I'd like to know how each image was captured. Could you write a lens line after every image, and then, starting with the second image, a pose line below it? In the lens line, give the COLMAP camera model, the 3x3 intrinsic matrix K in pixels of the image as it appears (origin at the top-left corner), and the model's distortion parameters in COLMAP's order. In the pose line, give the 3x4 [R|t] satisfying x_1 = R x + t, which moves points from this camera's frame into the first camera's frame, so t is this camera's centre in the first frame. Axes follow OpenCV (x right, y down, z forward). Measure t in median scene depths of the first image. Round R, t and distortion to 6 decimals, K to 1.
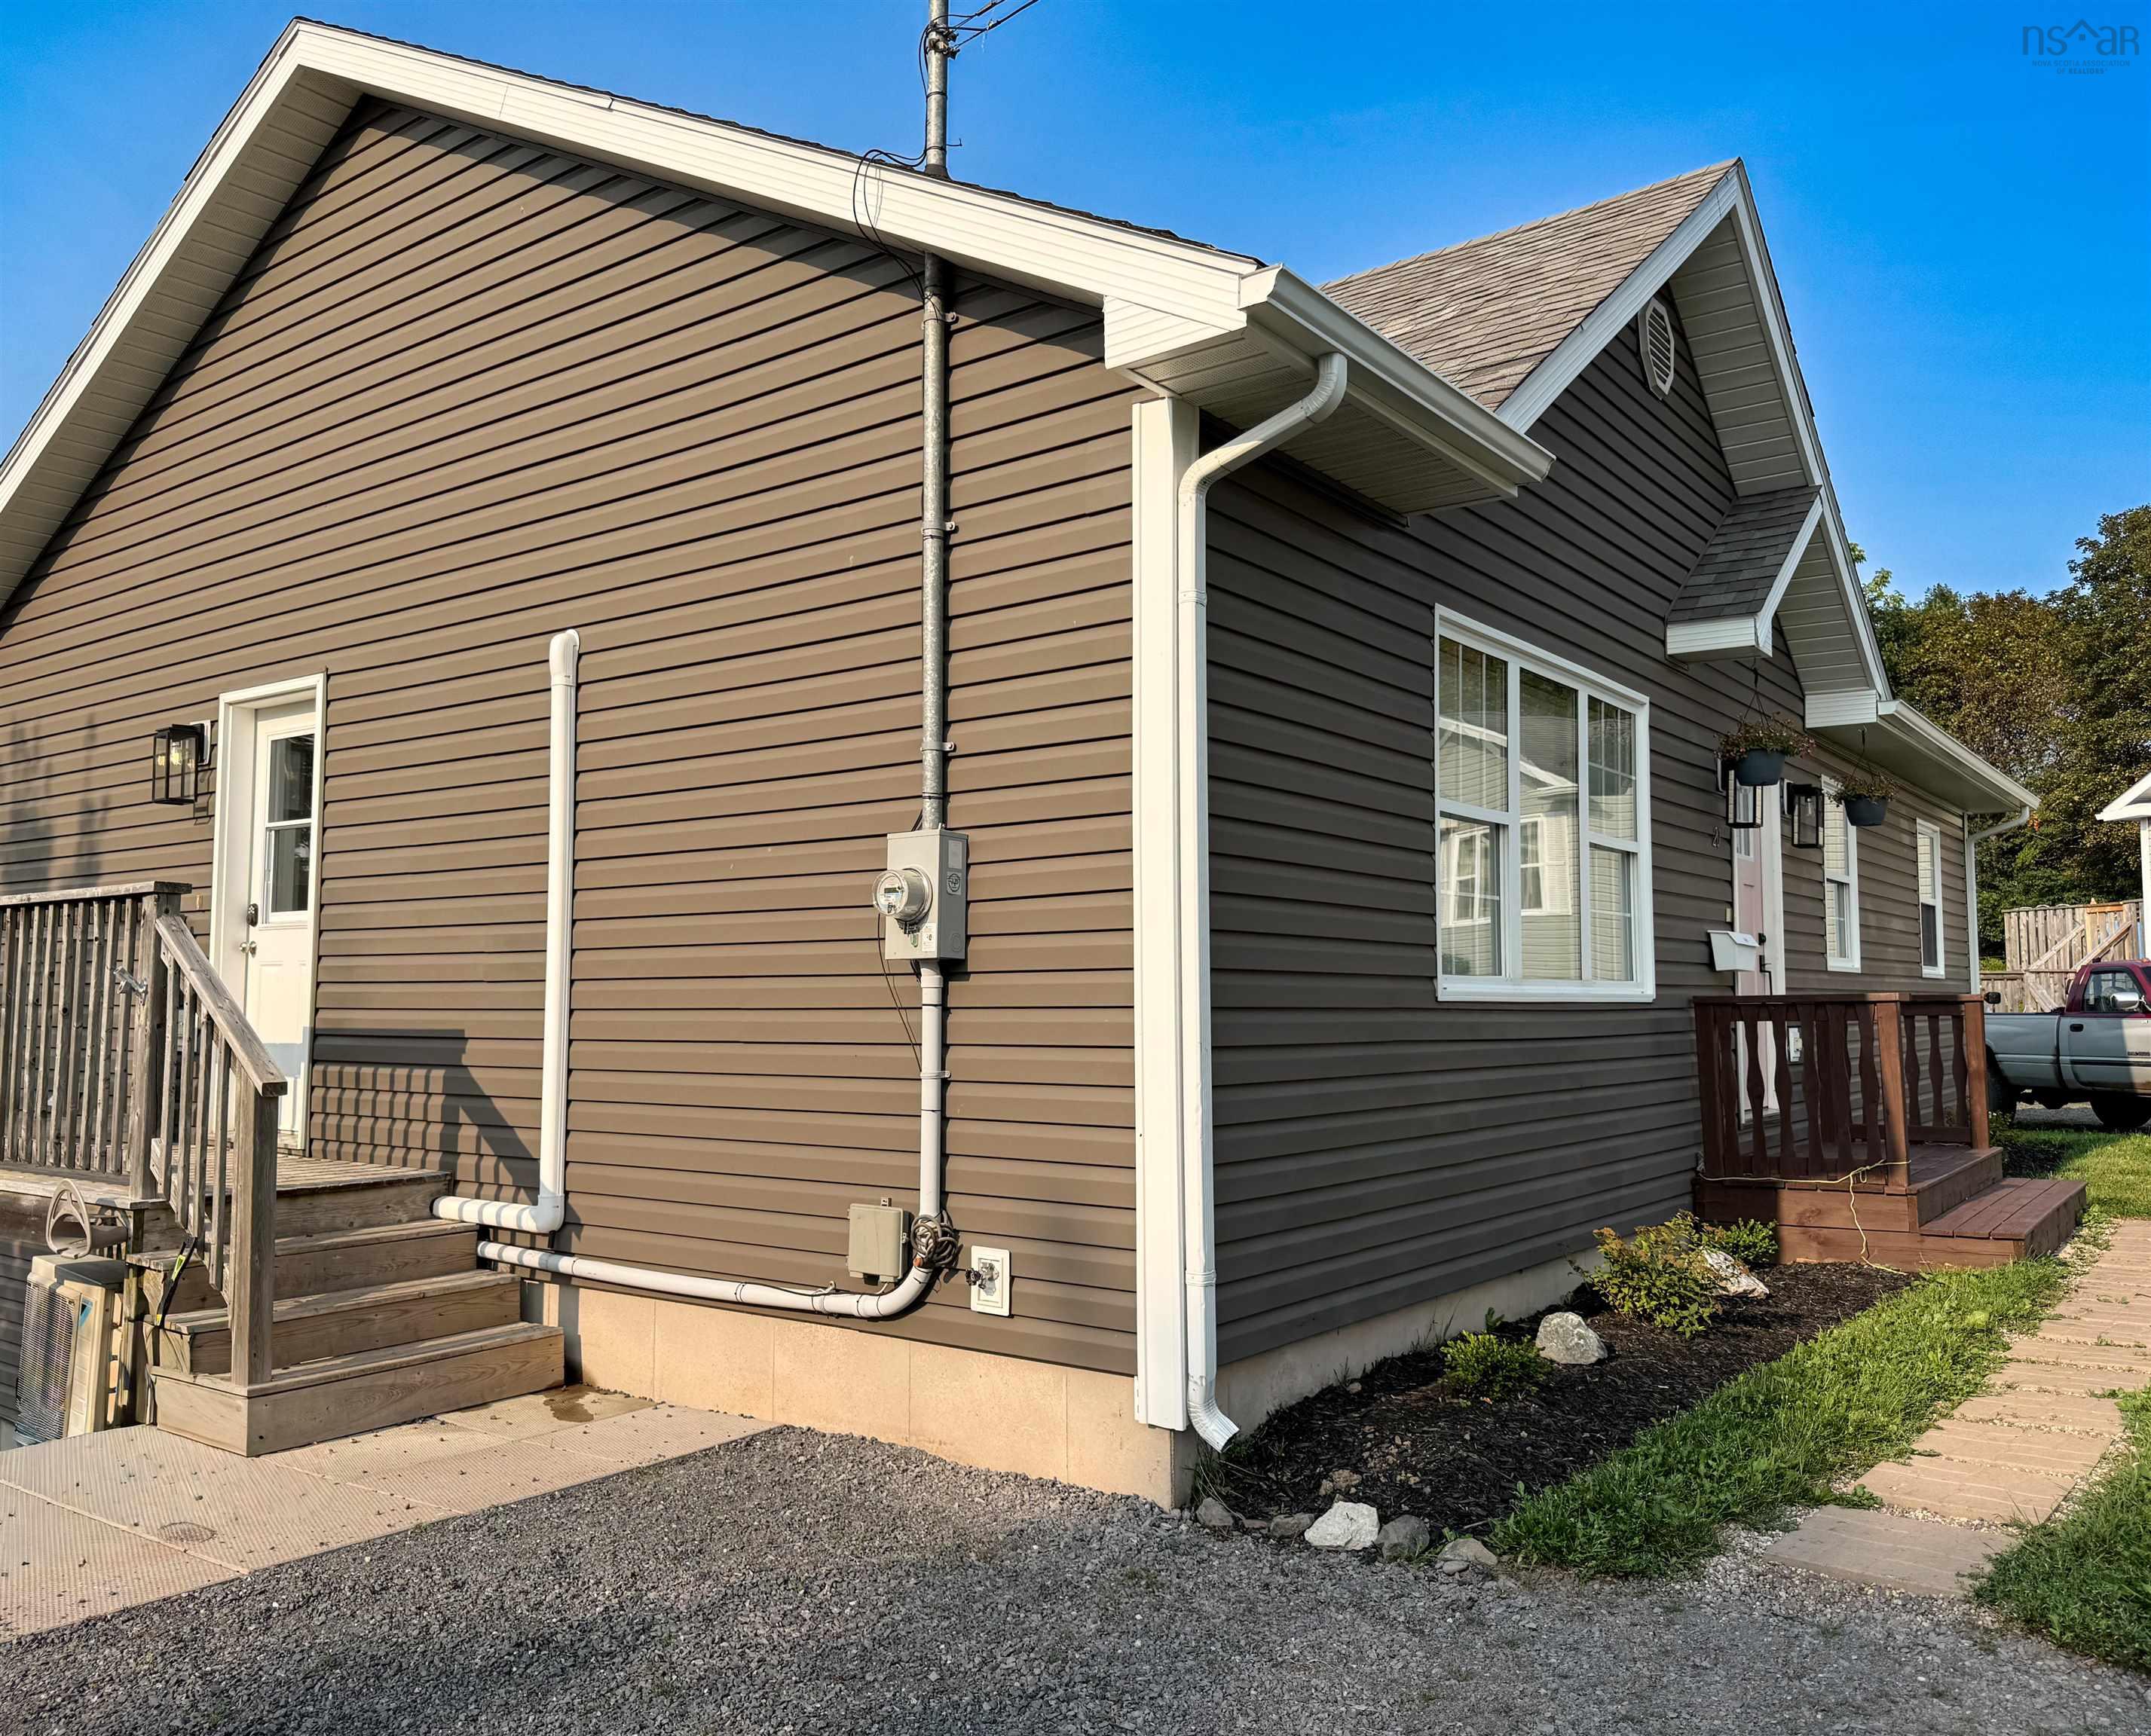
lens RADIAL K [[1665.7, 0, 996.9], [0, 1665.7, 875.8], [0, 0, 1]] dist [0.141844, -0.216970]
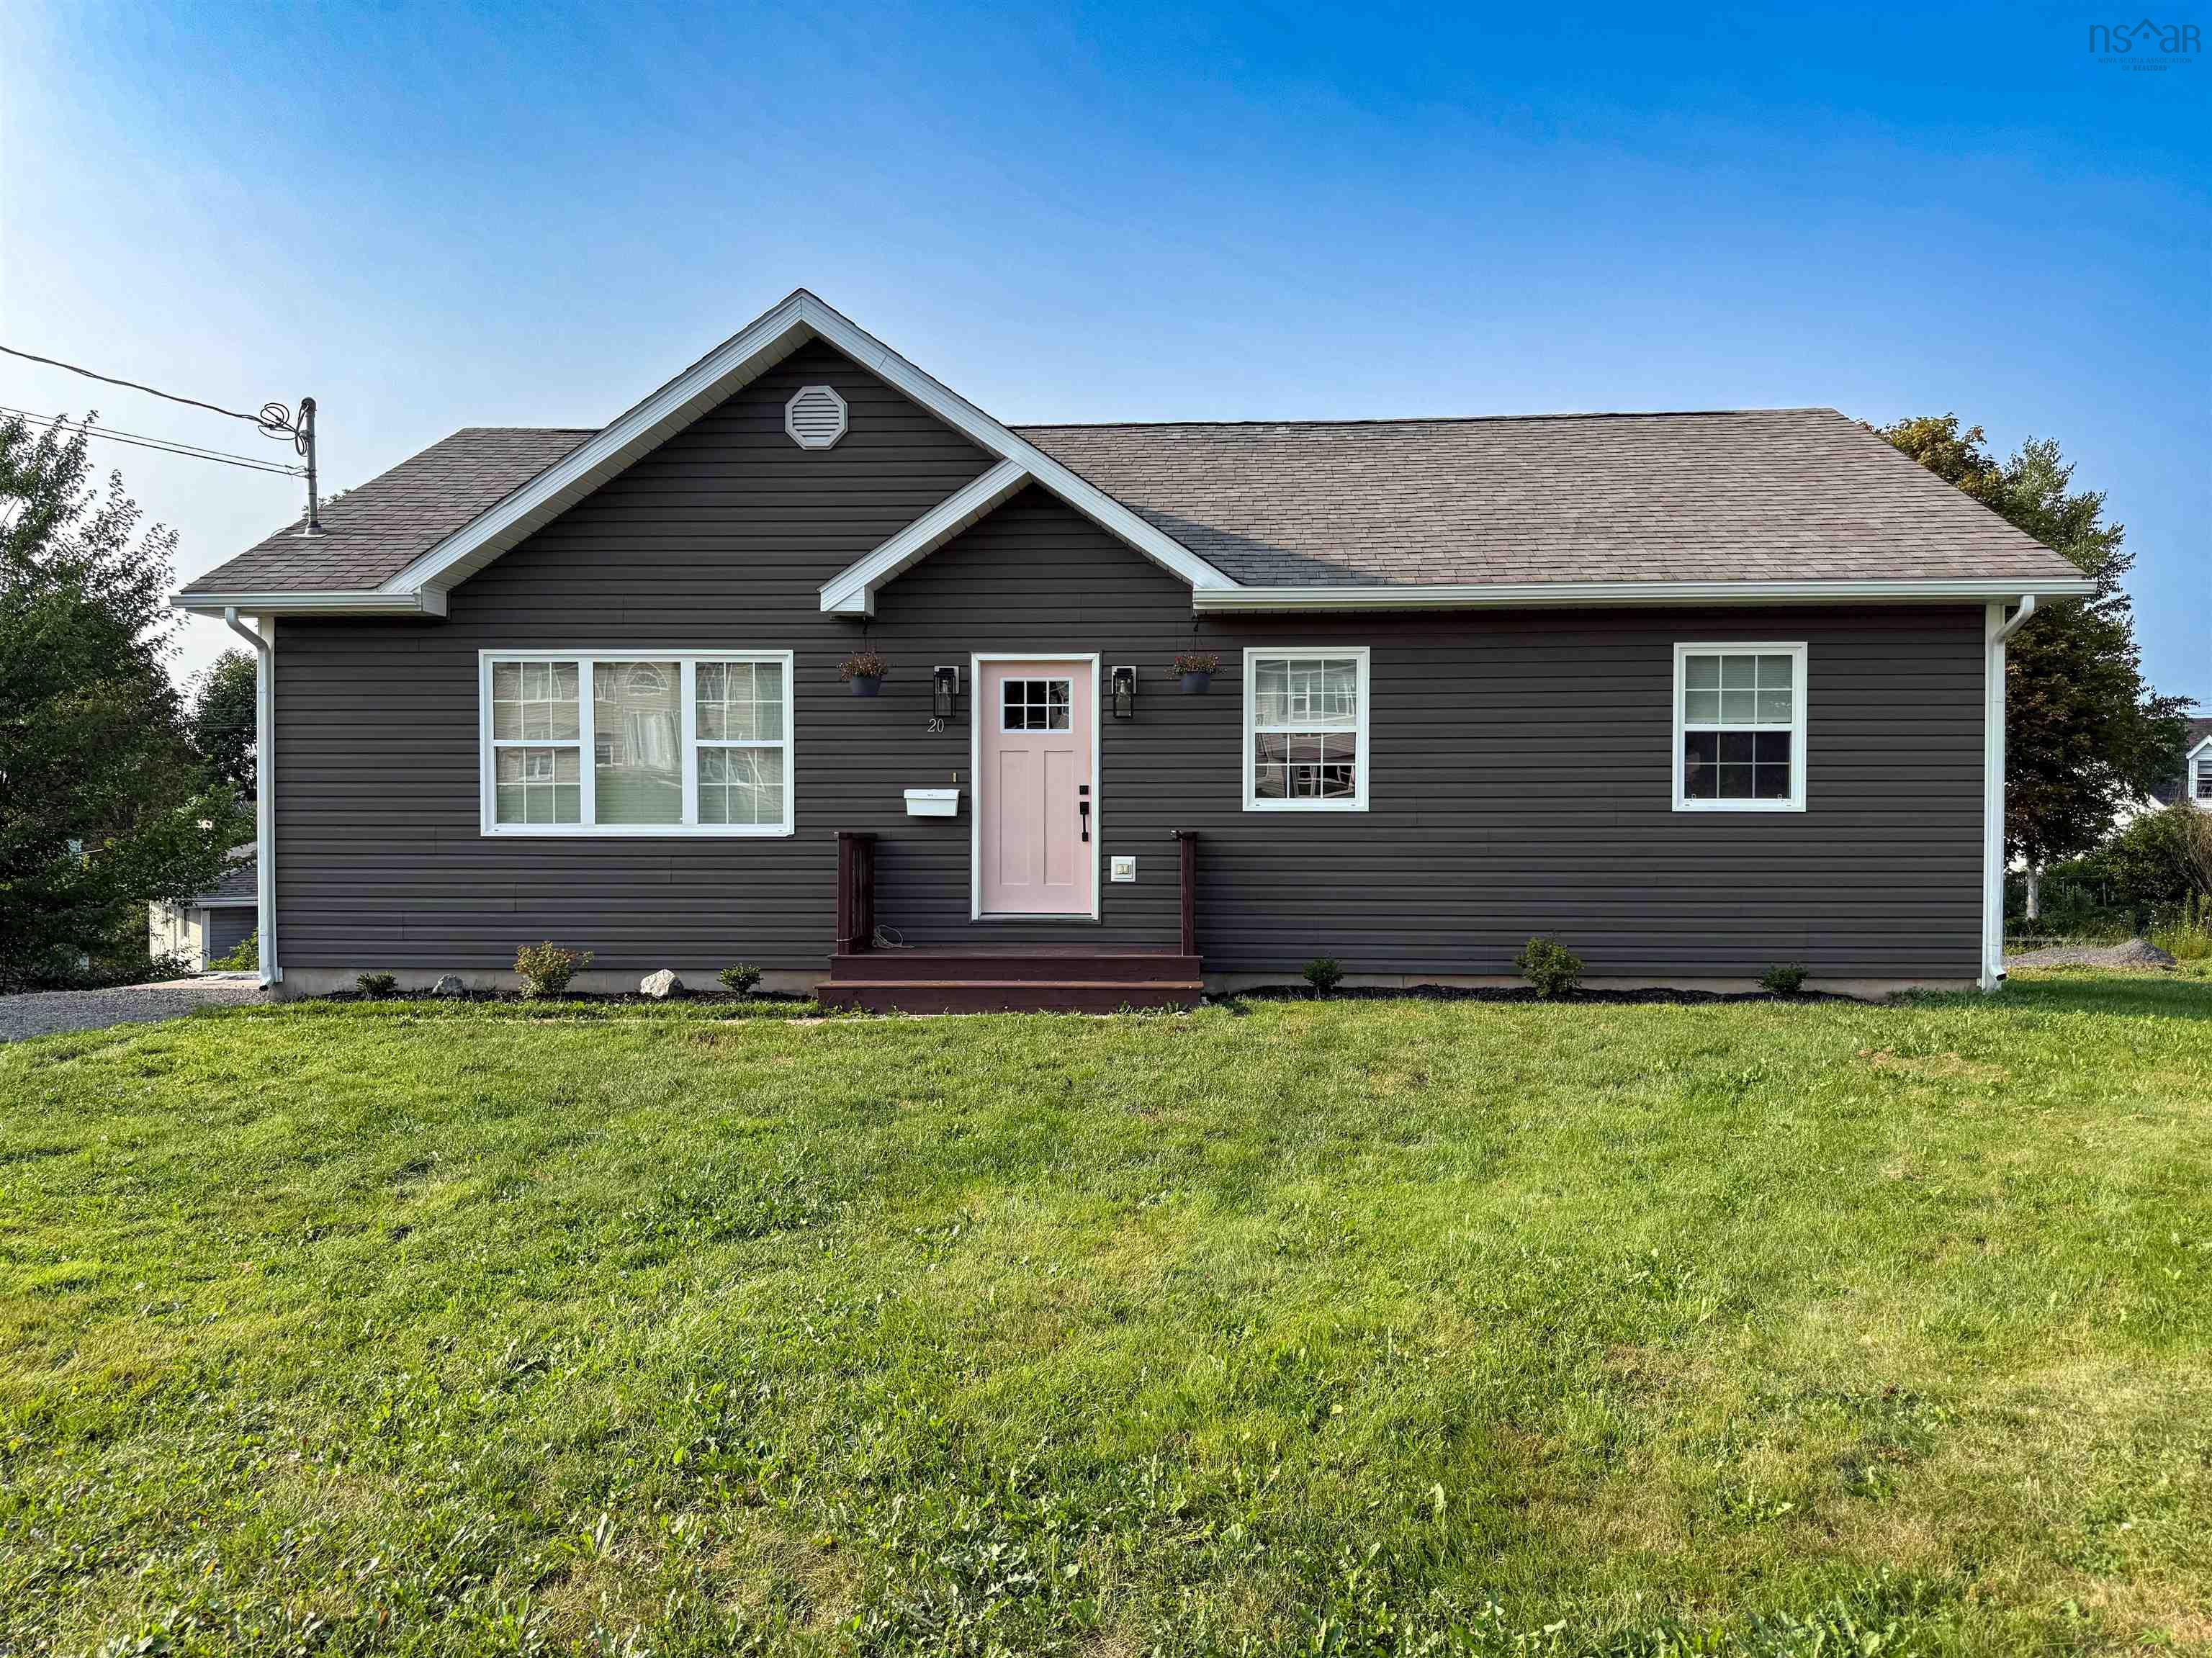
lens RADIAL K [[1573.7, 0, 1106.7], [0, 1573.7, 842.5], [0, 0, 1]] dist [0.133774, -0.207678]
pose [[0.565049, -0.006423, -0.825033, 2.306224], [0.058986, 0.997725, 0.032630, 0.060491], [0.822946, -0.067103, 0.564142, 0.478200]]
